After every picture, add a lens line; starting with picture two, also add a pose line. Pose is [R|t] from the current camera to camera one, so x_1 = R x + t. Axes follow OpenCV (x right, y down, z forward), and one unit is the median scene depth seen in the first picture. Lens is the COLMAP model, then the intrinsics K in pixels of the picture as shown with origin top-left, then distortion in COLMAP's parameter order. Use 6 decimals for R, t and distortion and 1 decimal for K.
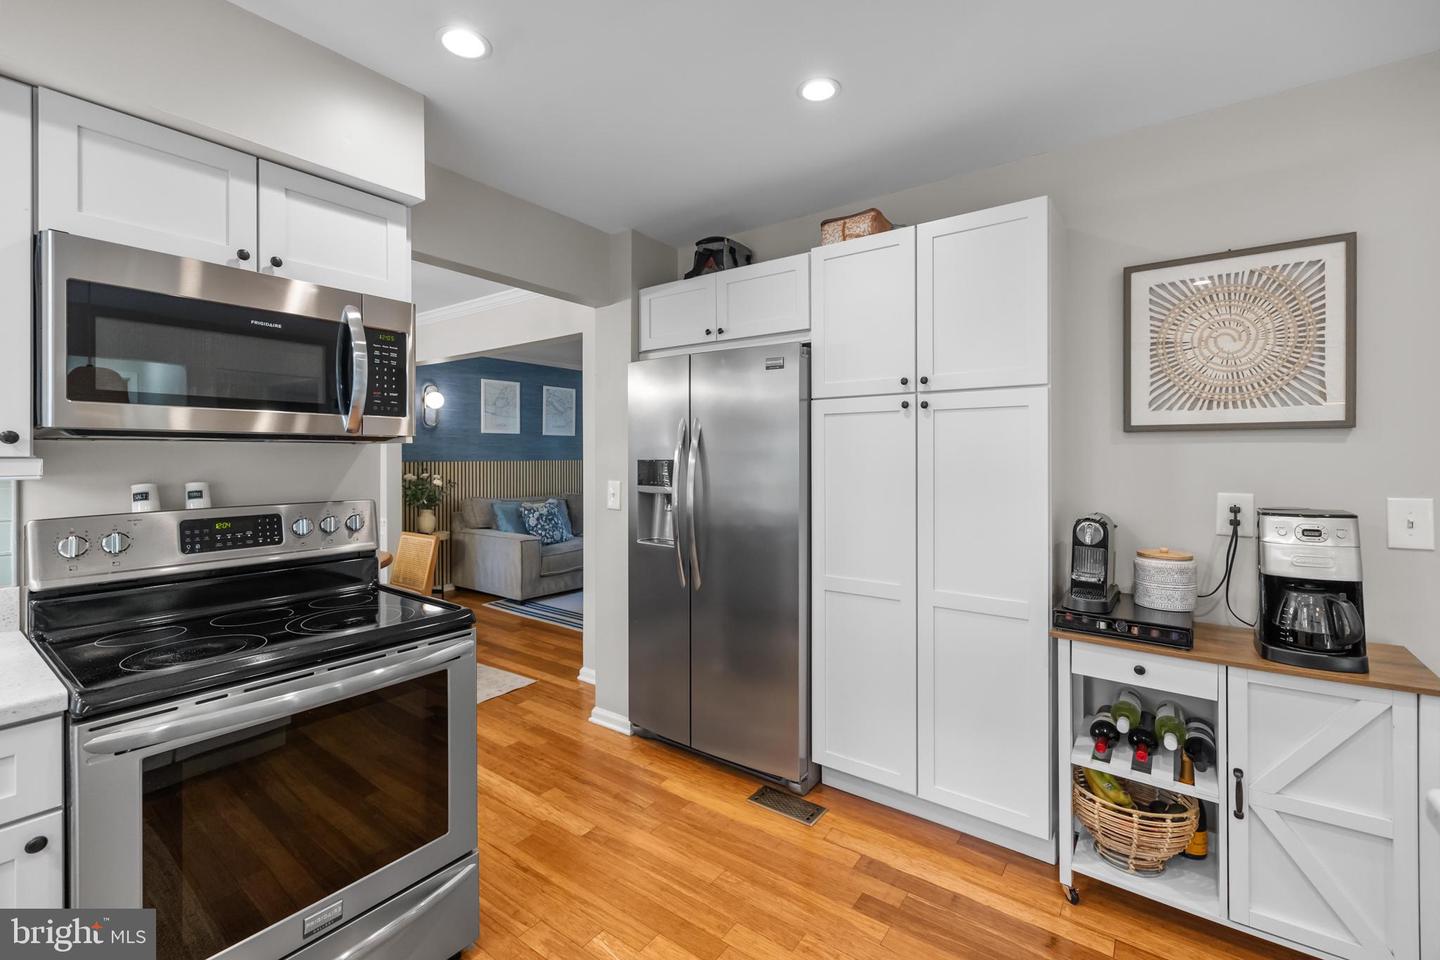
lens RADIAL K [[619.1, 0, 715.6], [0, 619.1, 468.5], [0, 0, 1]] dist [0.002604, 0.000277]
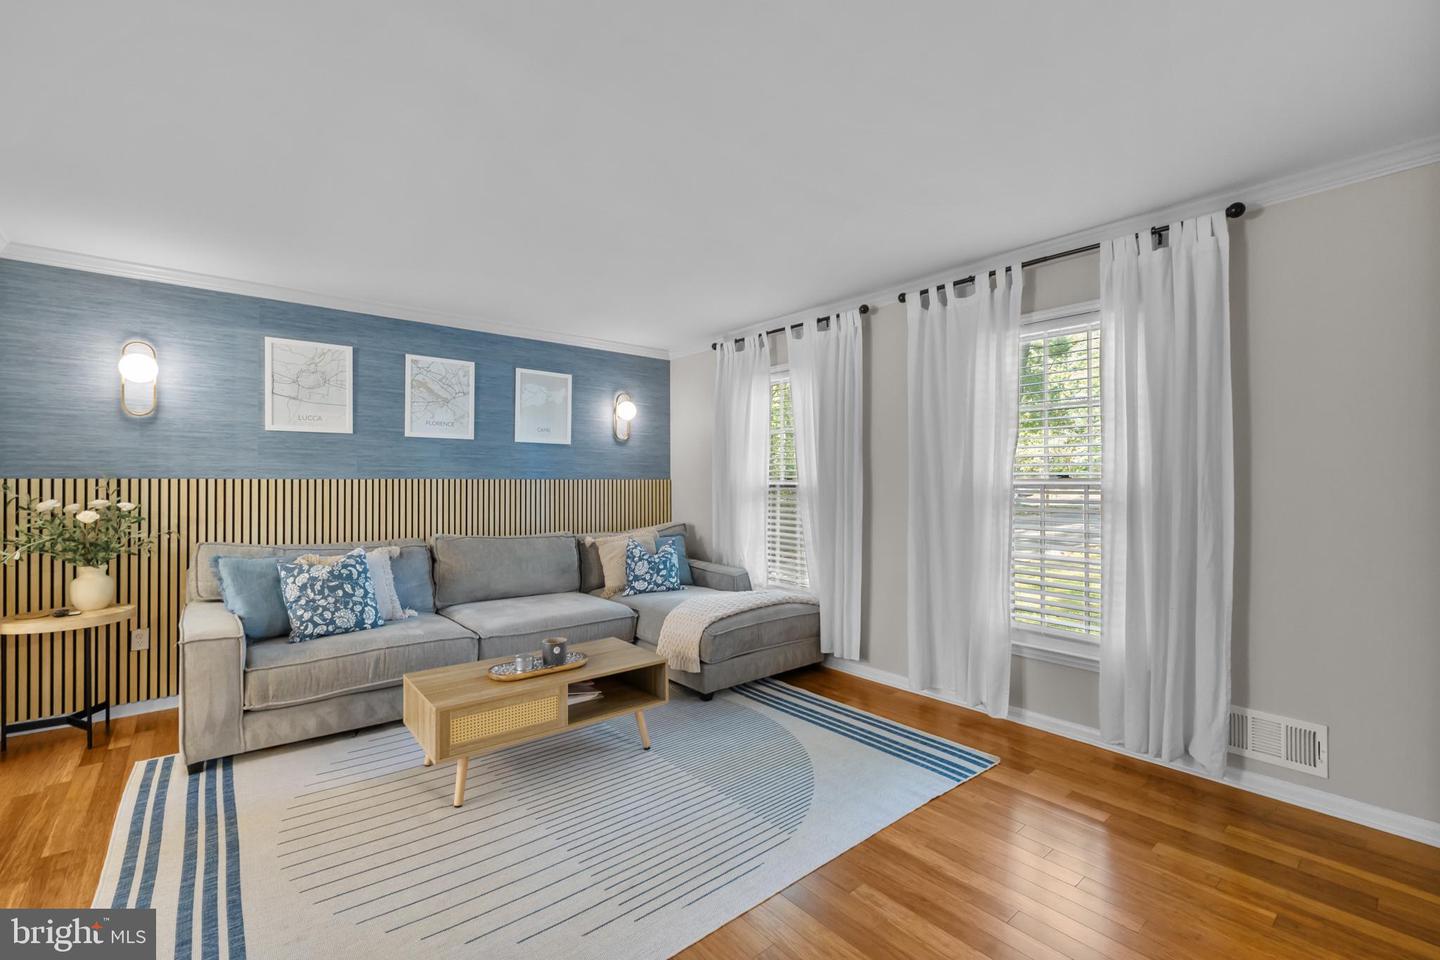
lens RADIAL K [[619.1, 0, 724.9], [0, 619.1, 480.4], [0, 0, 1]] dist [0.002604, 0.000277]
pose [[0.972095, 0.016134, -0.234033, 0.182210], [-0.018018, 0.999820, -0.005913, -0.013984], [0.233896, 0.009965, 0.972211, 0.532308]]
